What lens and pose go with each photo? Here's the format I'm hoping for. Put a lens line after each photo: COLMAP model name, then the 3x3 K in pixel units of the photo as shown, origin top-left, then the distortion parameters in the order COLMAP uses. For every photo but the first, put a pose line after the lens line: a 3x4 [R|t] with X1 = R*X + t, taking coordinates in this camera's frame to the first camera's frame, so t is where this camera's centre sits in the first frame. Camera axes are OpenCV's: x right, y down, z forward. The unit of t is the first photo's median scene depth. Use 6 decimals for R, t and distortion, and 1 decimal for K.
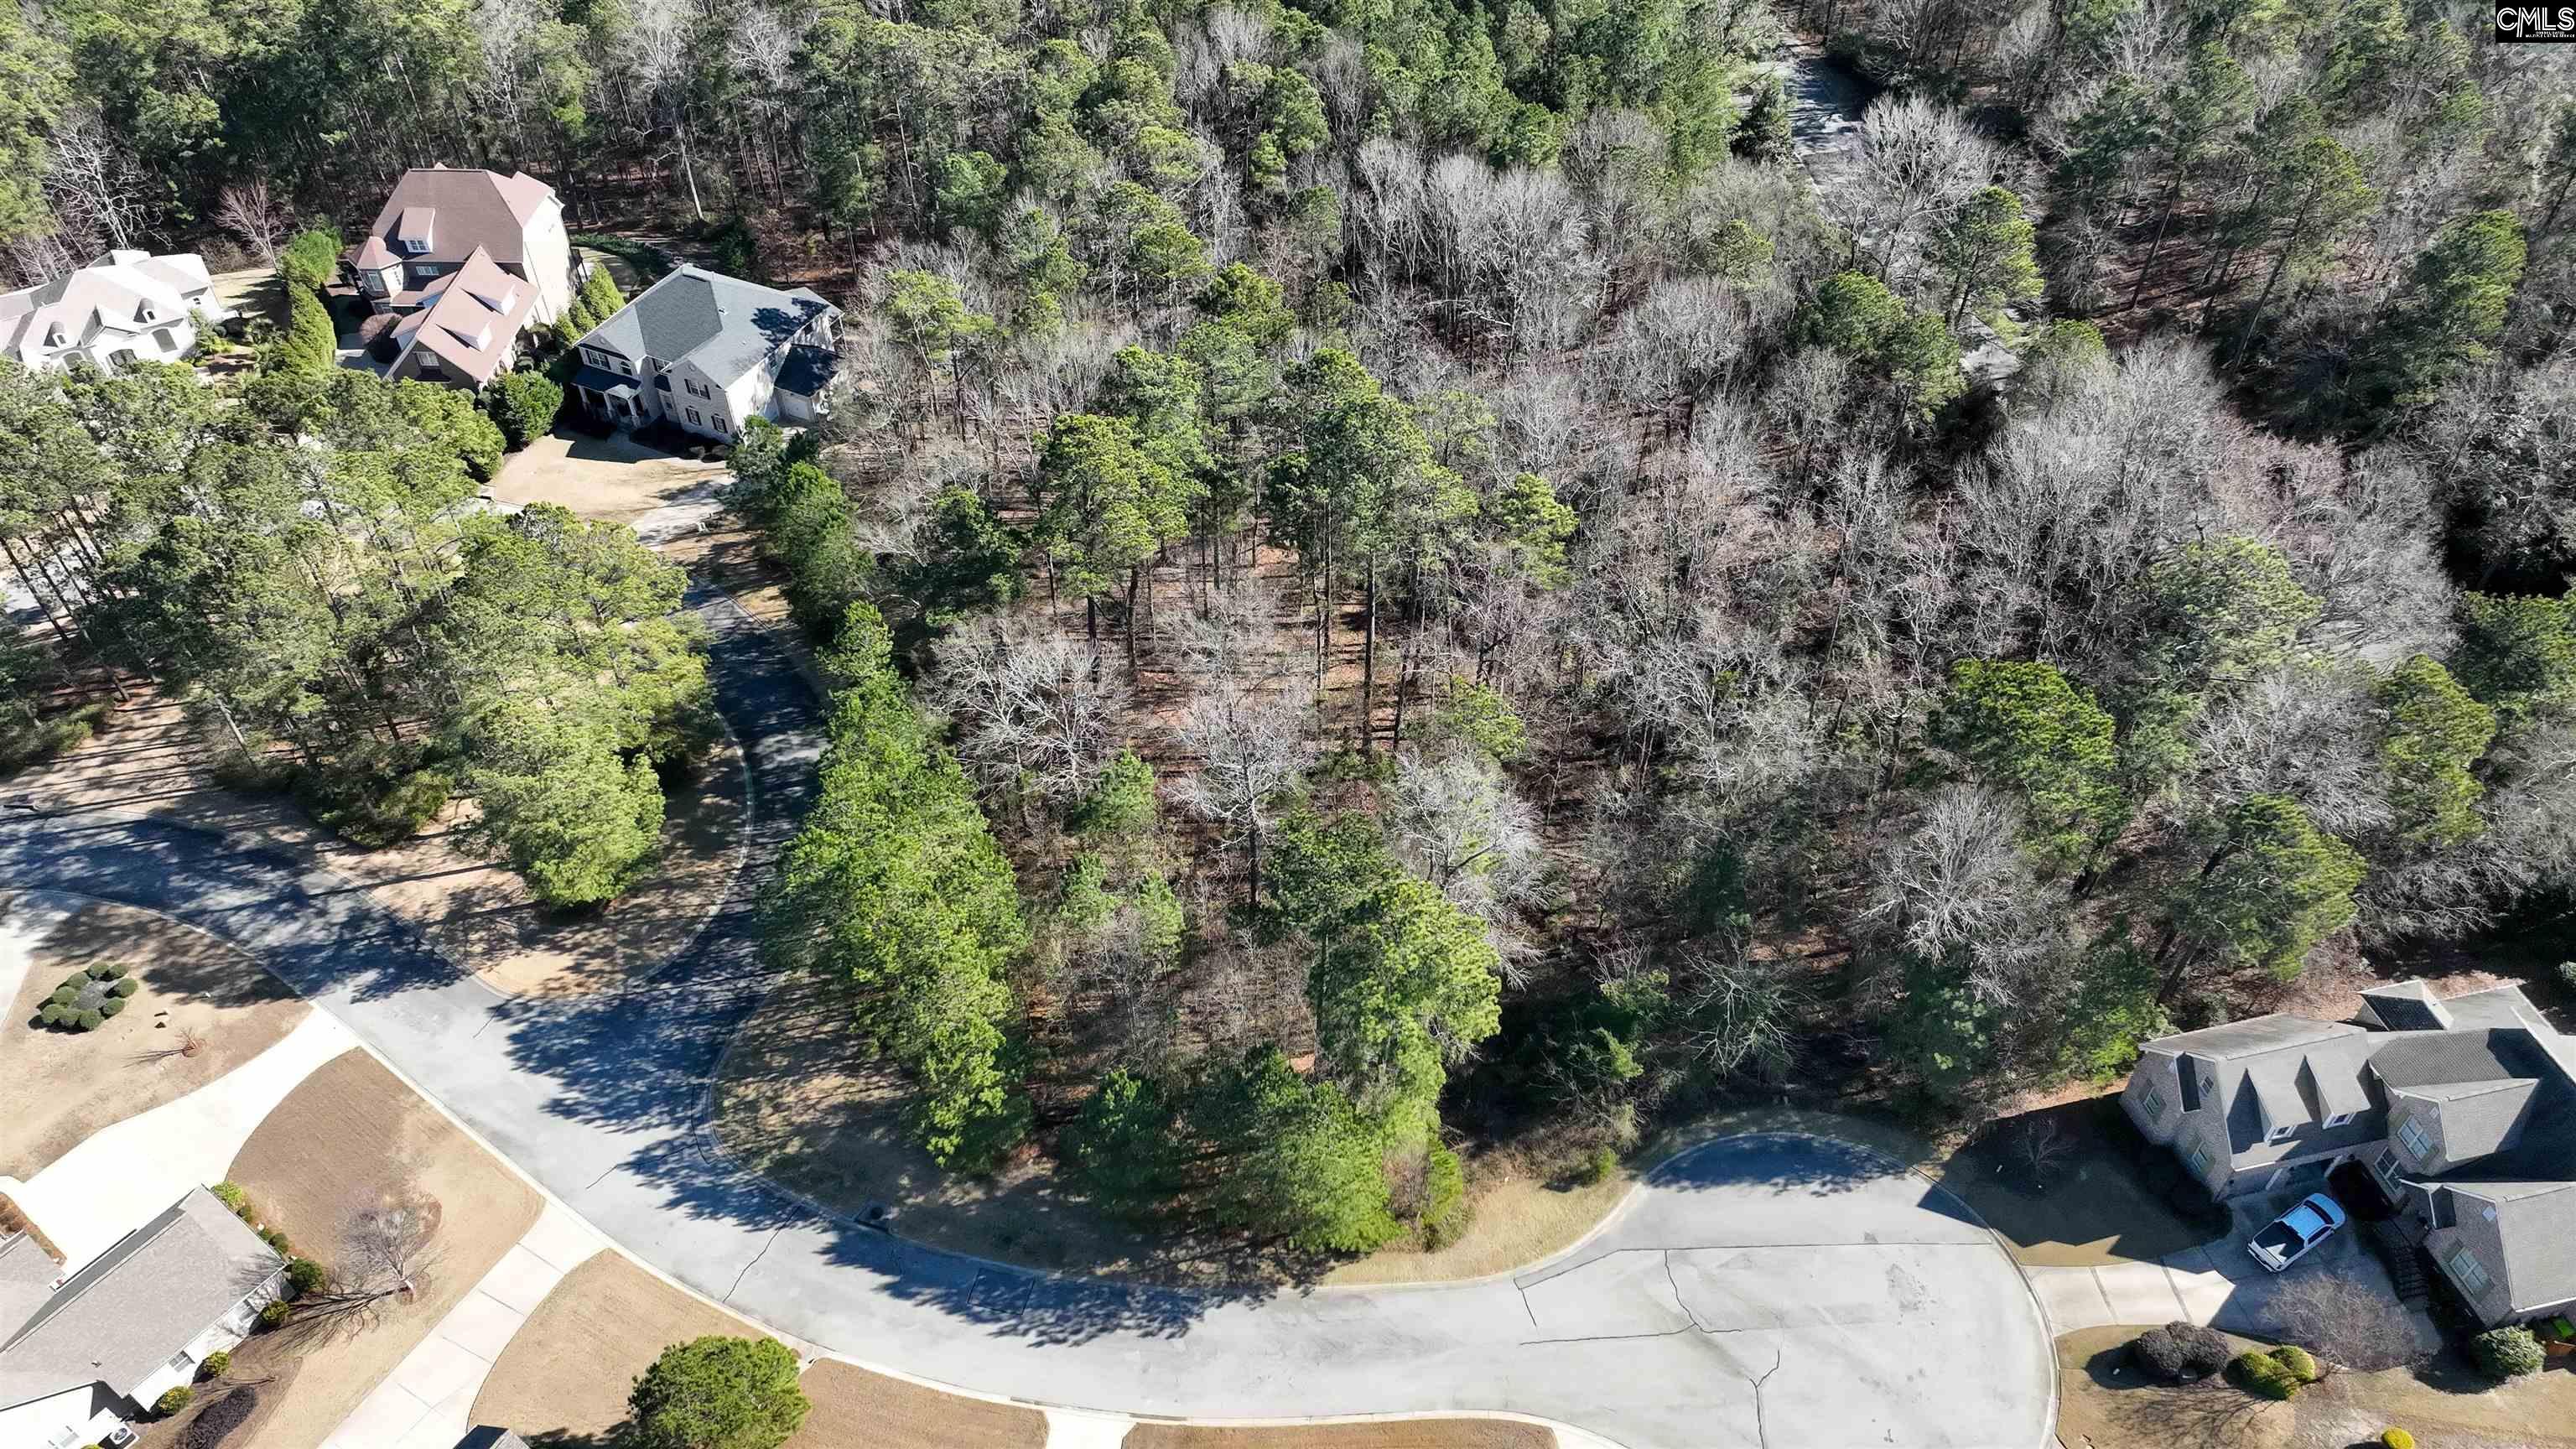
lens RADIAL K [[1787.6, 0, 1288.0], [0, 1787.6, 724.5], [0, 0, 1]] dist [0.007978, 0.010601]
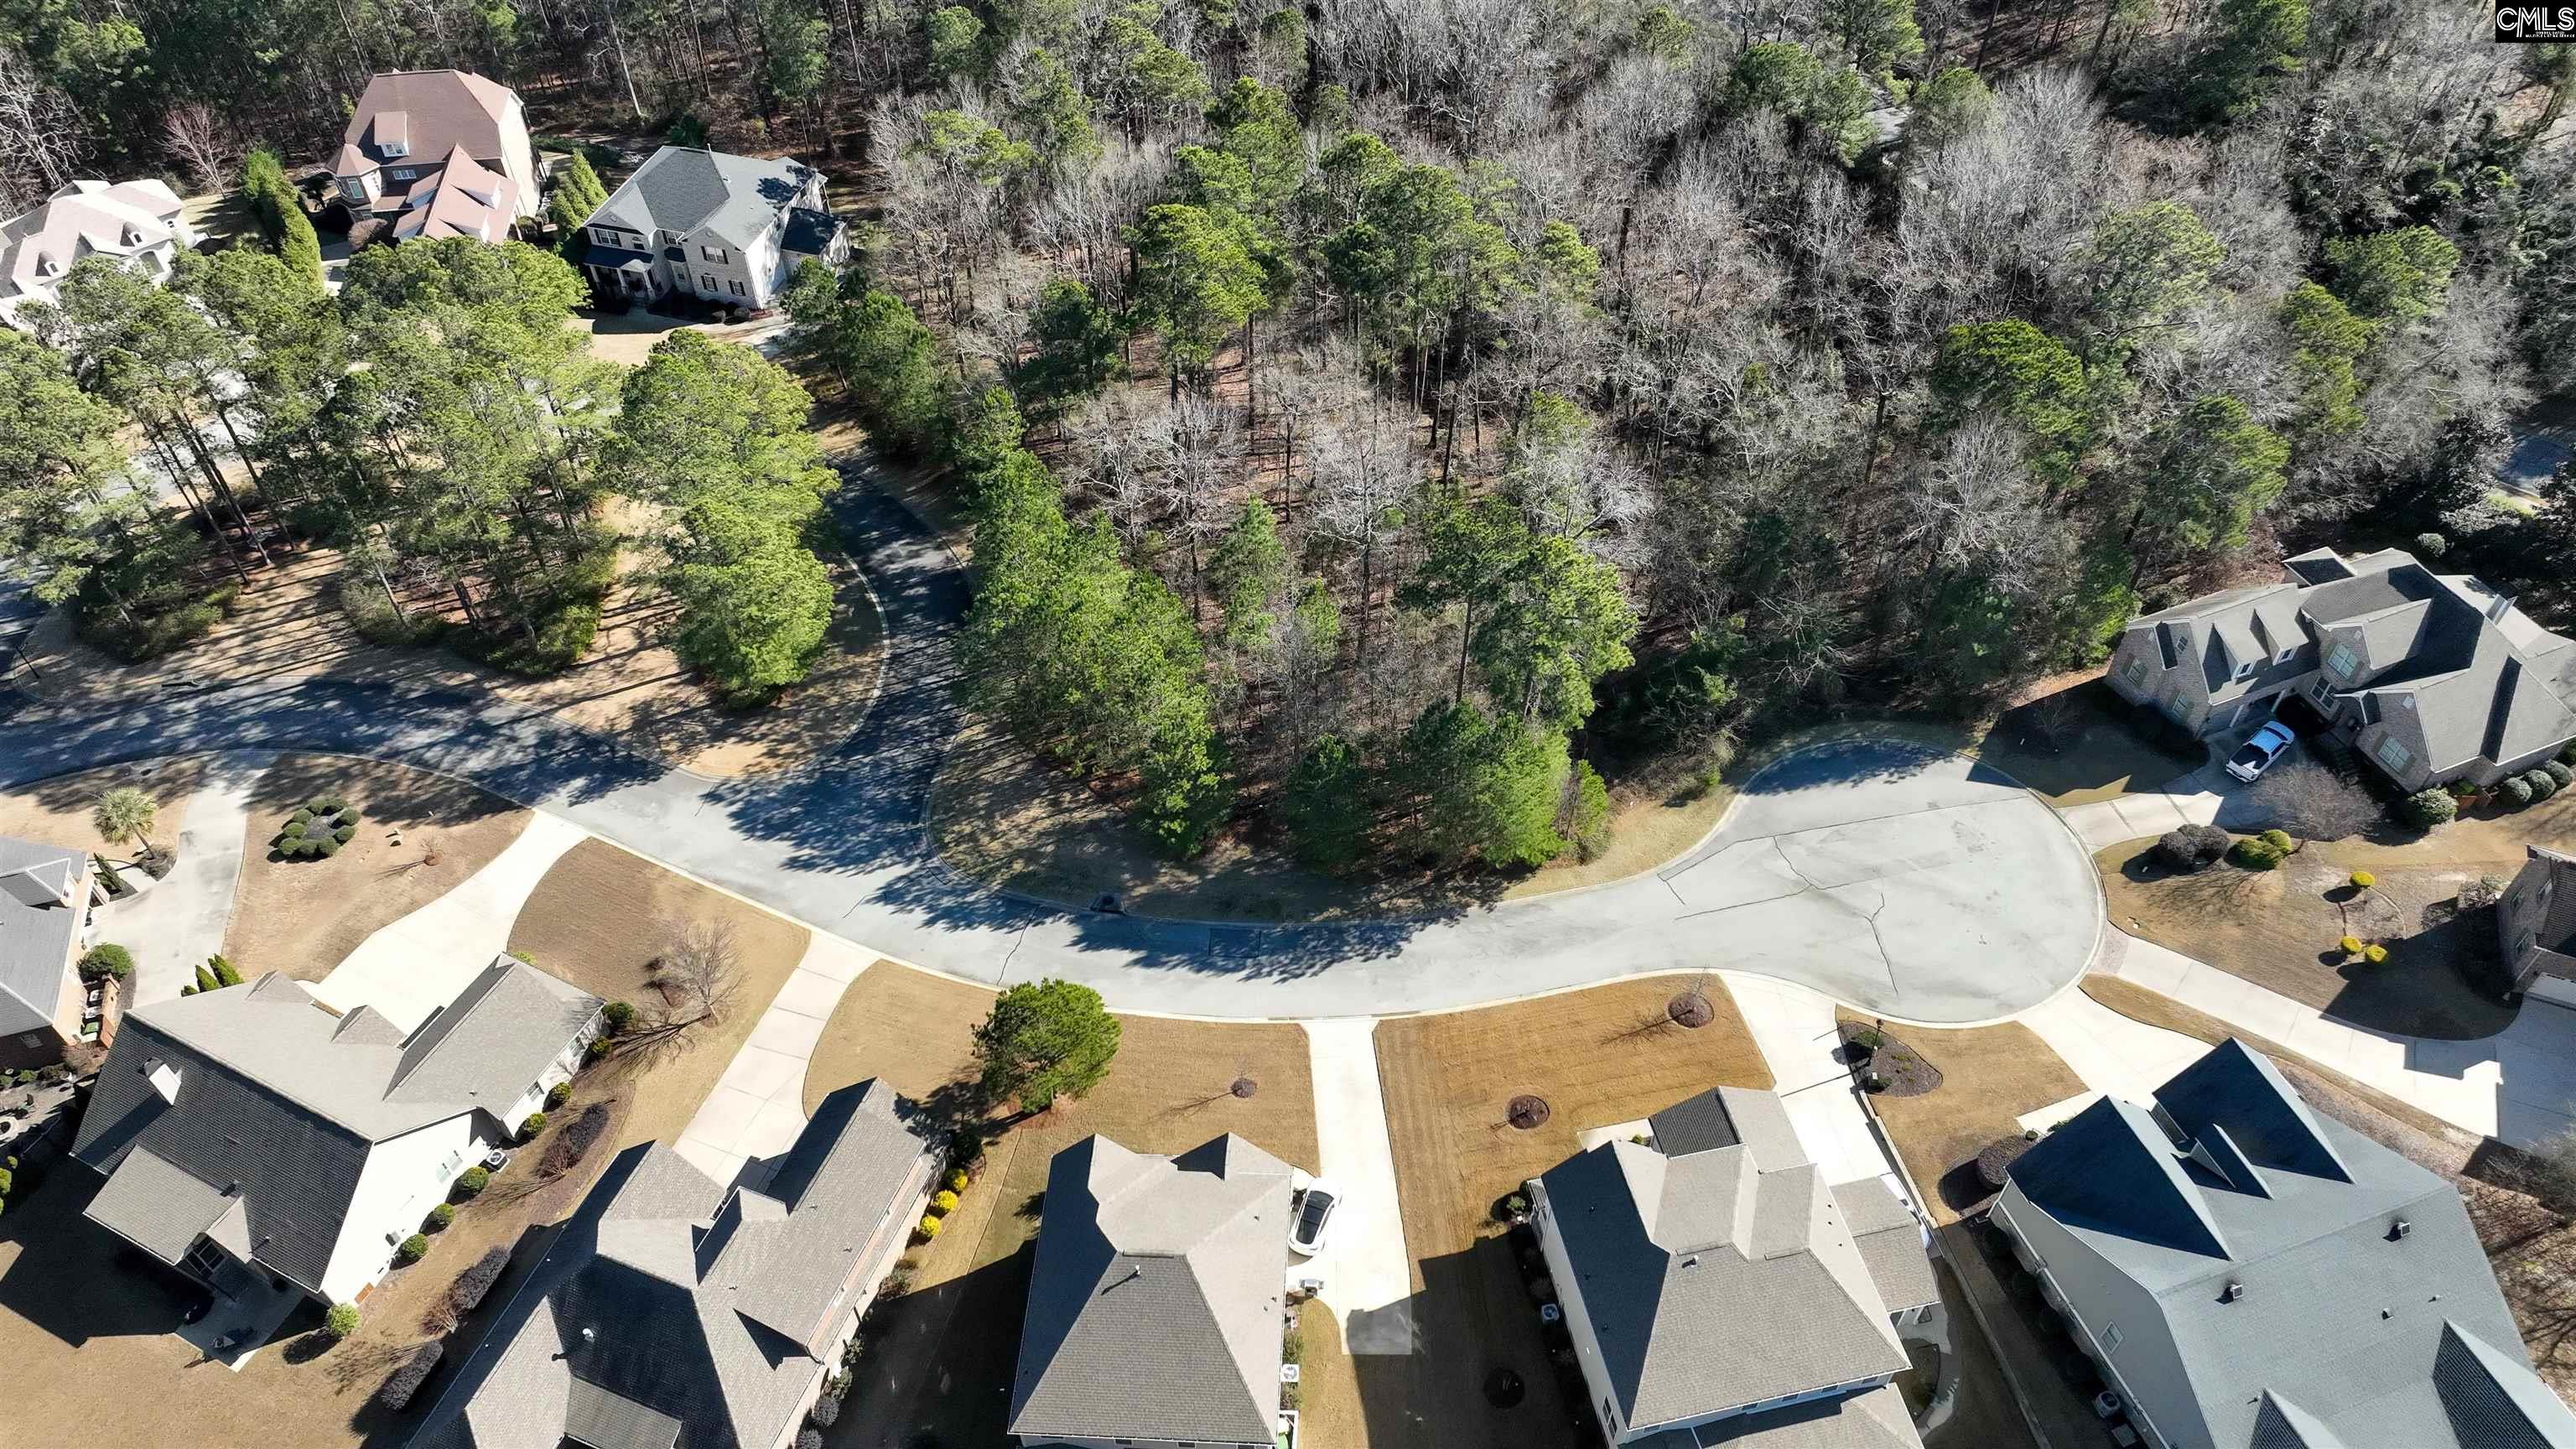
lens RADIAL K [[1804.8, 0, 1288.0], [0, 1804.8, 724.5], [0, 0, 1]] dist [0.037904, -0.032754]
pose [[0.985493, -0.124066, 0.115807, -0.216656], [0.119691, 0.991835, 0.044024, 0.111067], [-0.120323, -0.029524, 0.992296, -0.150620]]
